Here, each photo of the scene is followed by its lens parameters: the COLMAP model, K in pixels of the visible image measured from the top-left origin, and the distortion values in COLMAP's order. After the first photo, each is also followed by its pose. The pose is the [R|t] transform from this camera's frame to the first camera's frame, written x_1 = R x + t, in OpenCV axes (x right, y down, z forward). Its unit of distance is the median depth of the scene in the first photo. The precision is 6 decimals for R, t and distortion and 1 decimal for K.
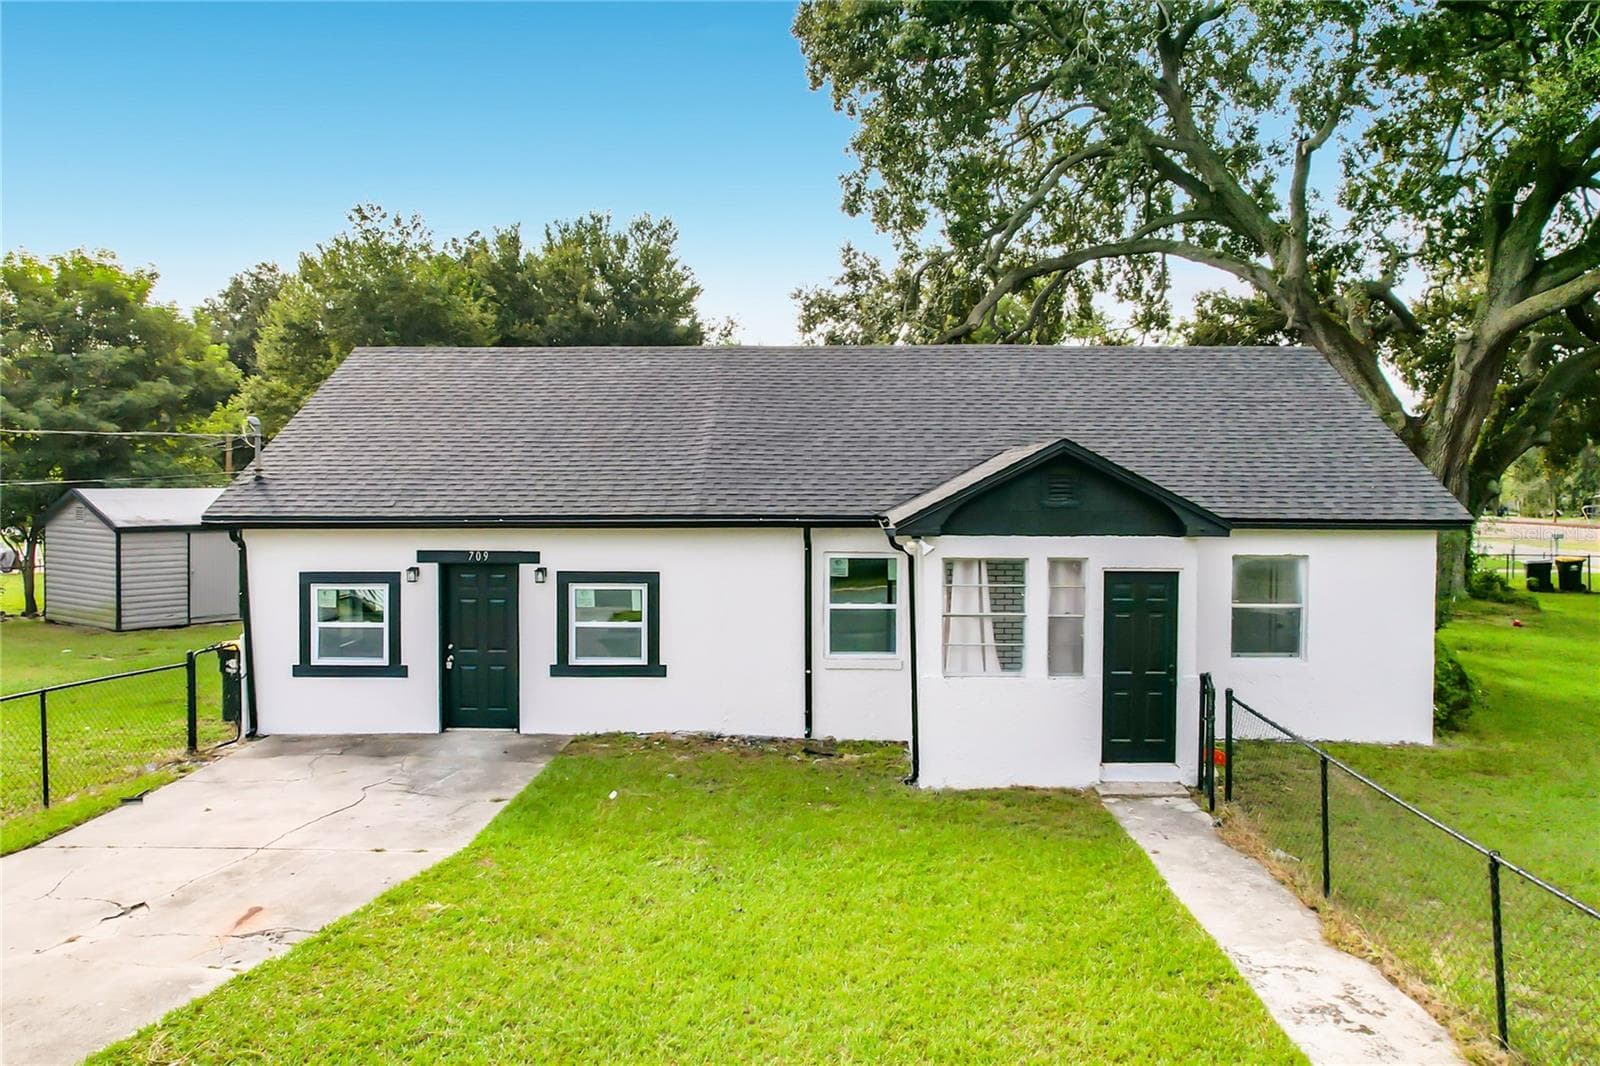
lens RADIAL K [[1284.1, 0, 832.2], [0, 1284.1, 533.9], [0, 0, 1]] dist [-0.001852, -0.000588]
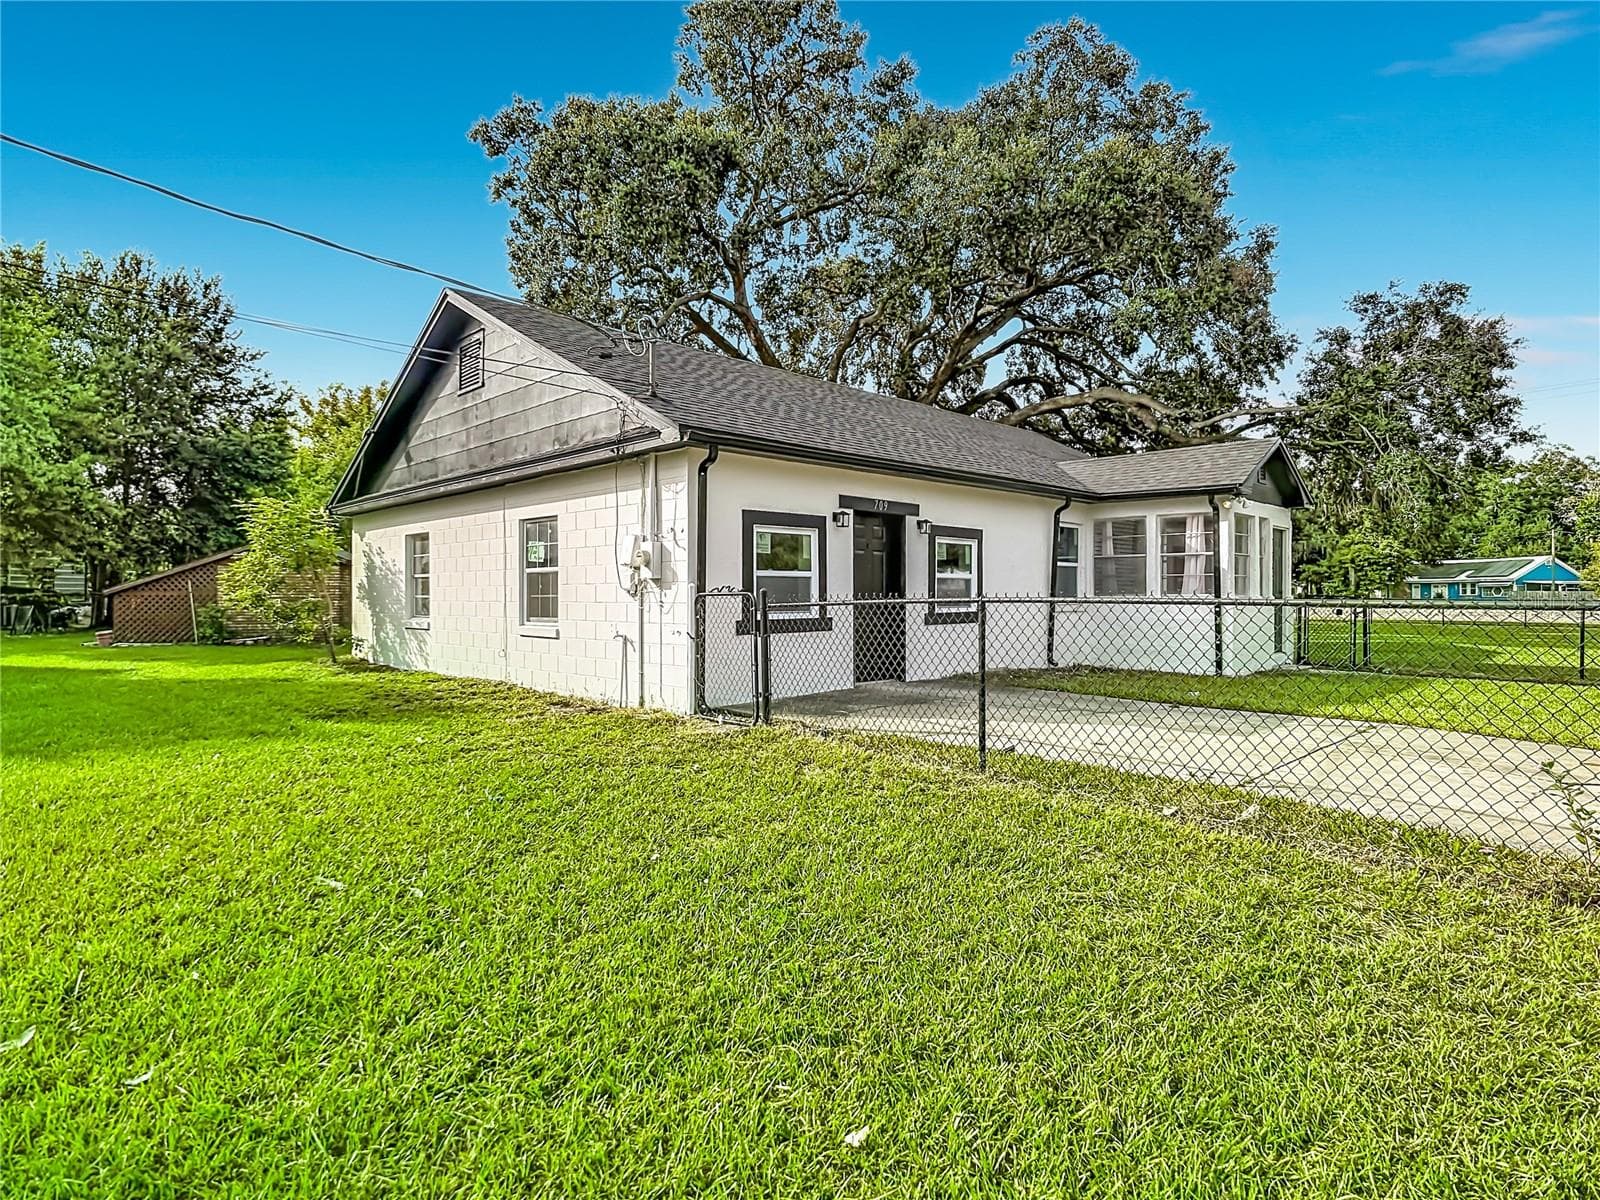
lens RADIAL K [[872.4, 0, 795.3], [0, 872.4, 593.2], [0, 0, 1]] dist [0.002955, -0.020709]
pose [[0.702752, -0.003484, 0.711426, -0.799554], [0.029867, 0.999251, -0.024610, 0.099509], [-0.710808, 0.038543, 0.702330, 0.577365]]
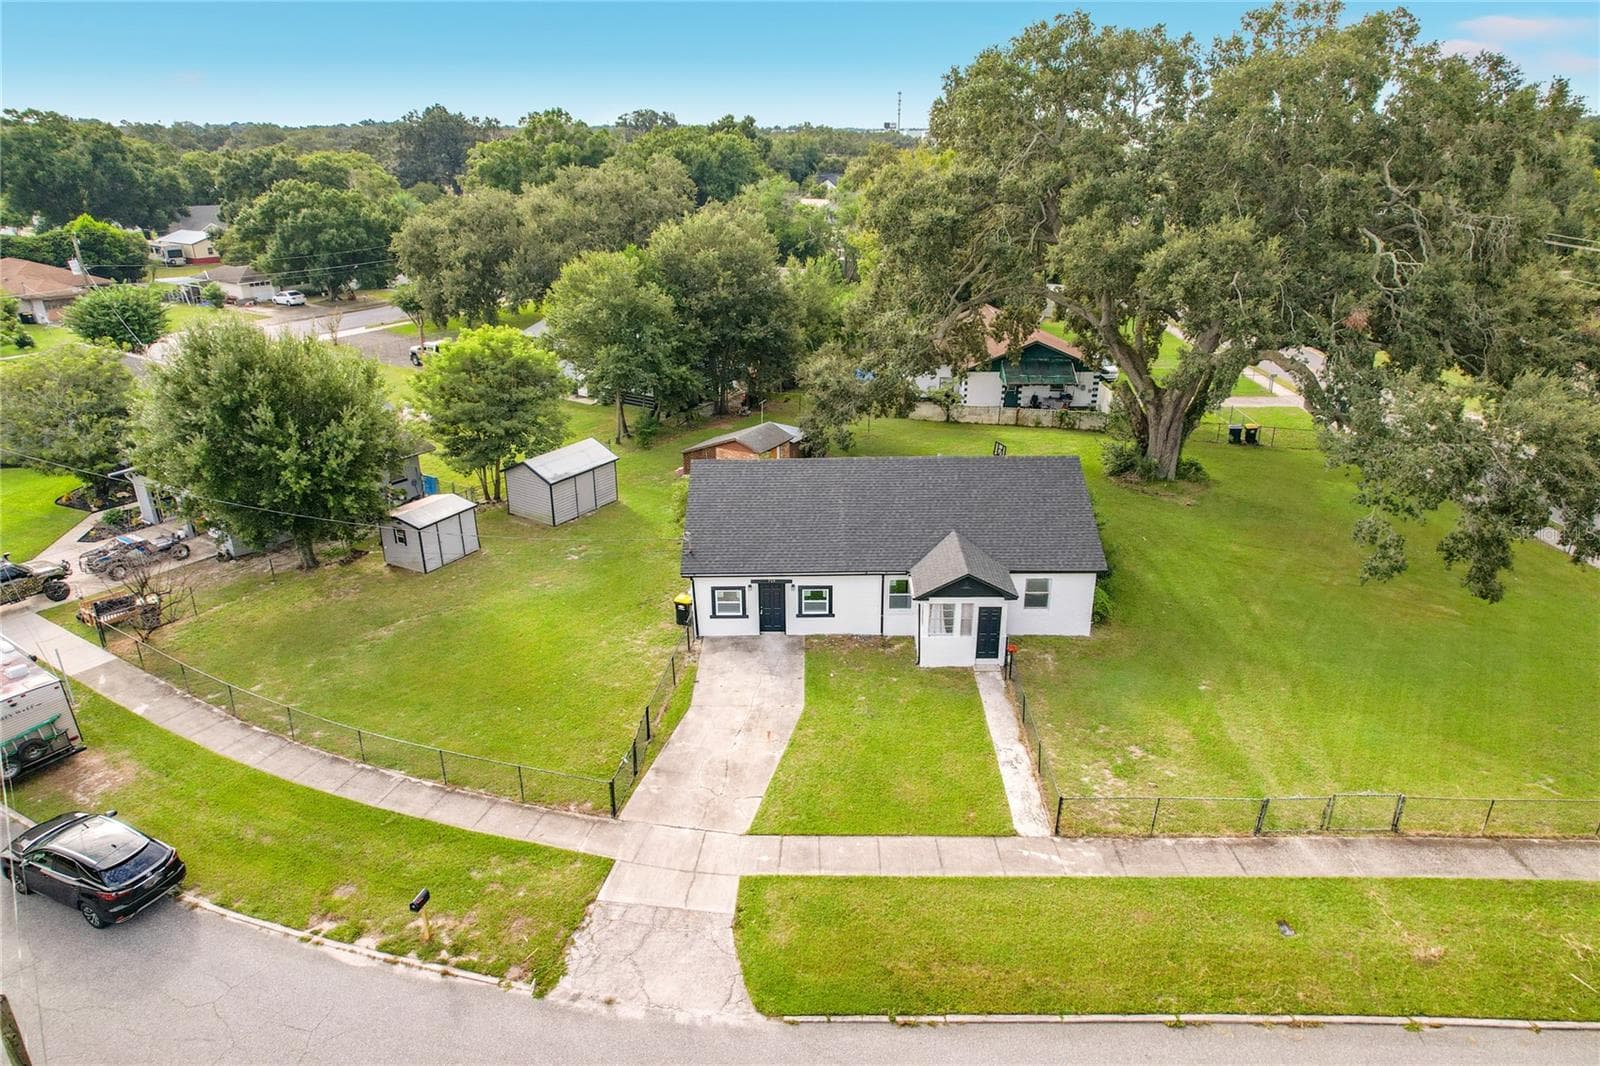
lens RADIAL K [[1043.9, 0, 800.0], [0, 1043.9, 533.0], [0, 0, 1]] dist [-0.027873, 0.001174]
pose [[0.999780, -0.011768, -0.017378, -0.166365], [0.017090, 0.937110, 0.348616, -0.927208], [0.012183, -0.348836, 0.937105, -1.221033]]
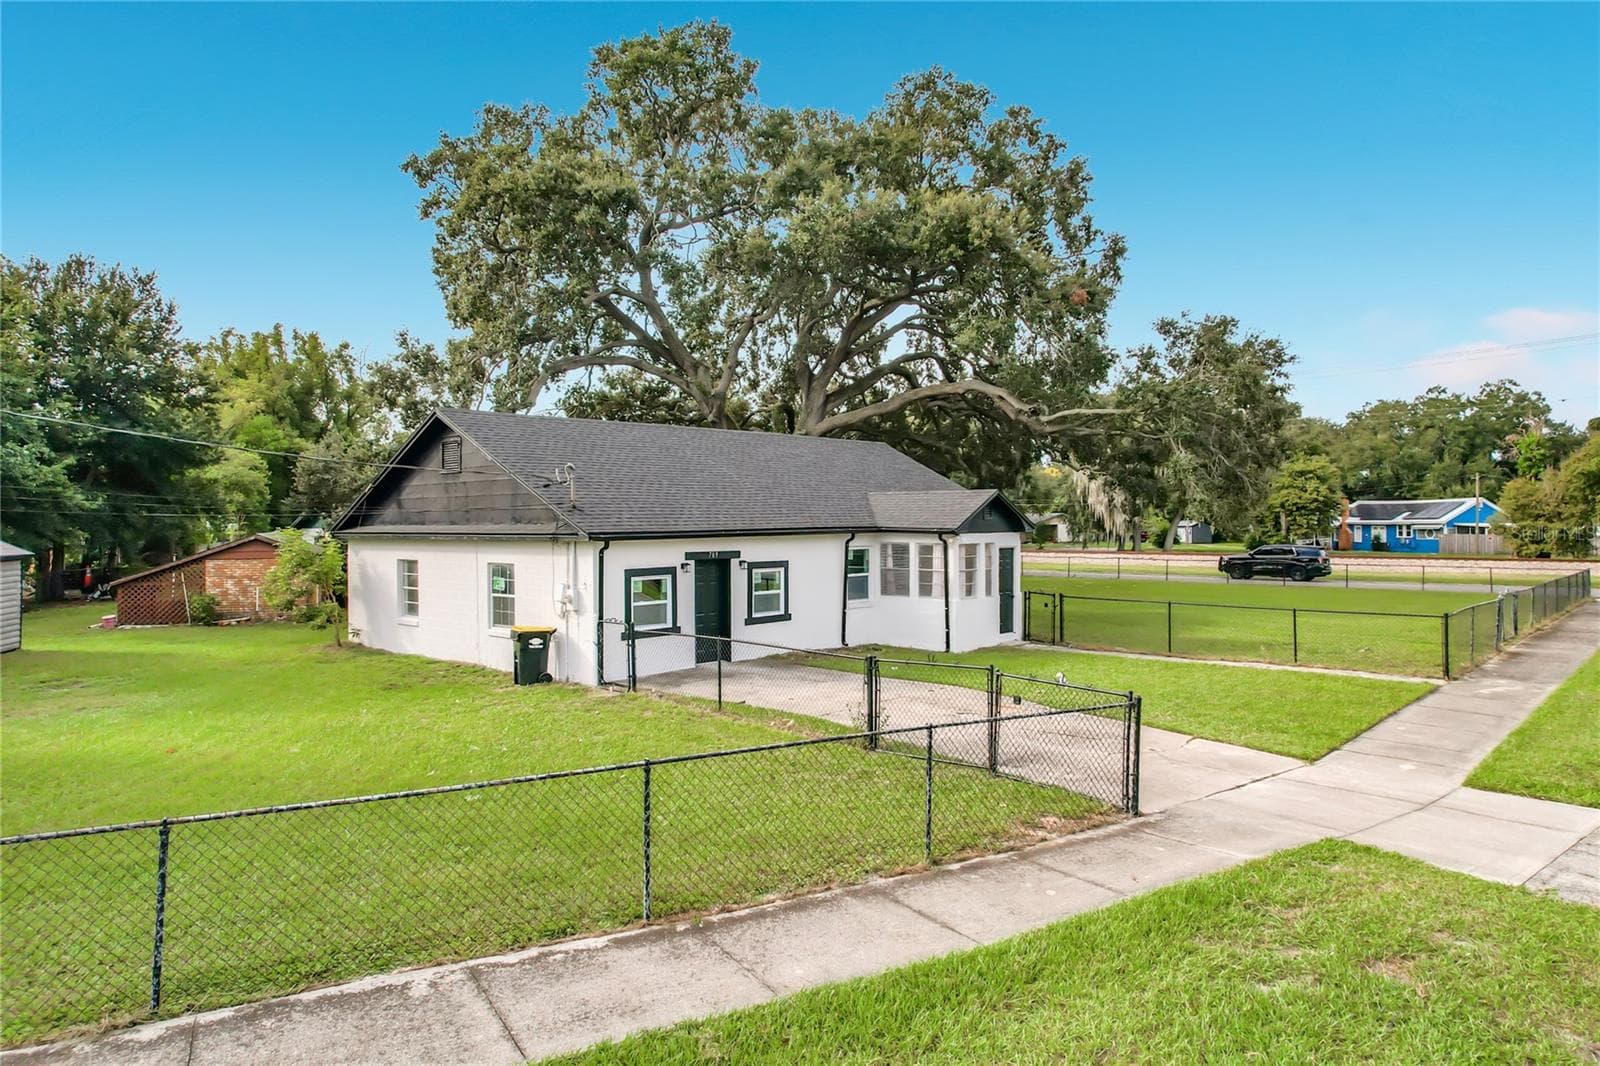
lens RADIAL K [[1043.9, 0, 800.0], [0, 1043.9, 533.0], [0, 0, 1]] dist [-0.027873, 0.001174]
pose [[0.656205, -0.016965, 0.754392, -1.194566], [0.036708, 0.999281, -0.009458, 0.006419], [-0.753689, 0.033899, 0.656356, 0.053825]]
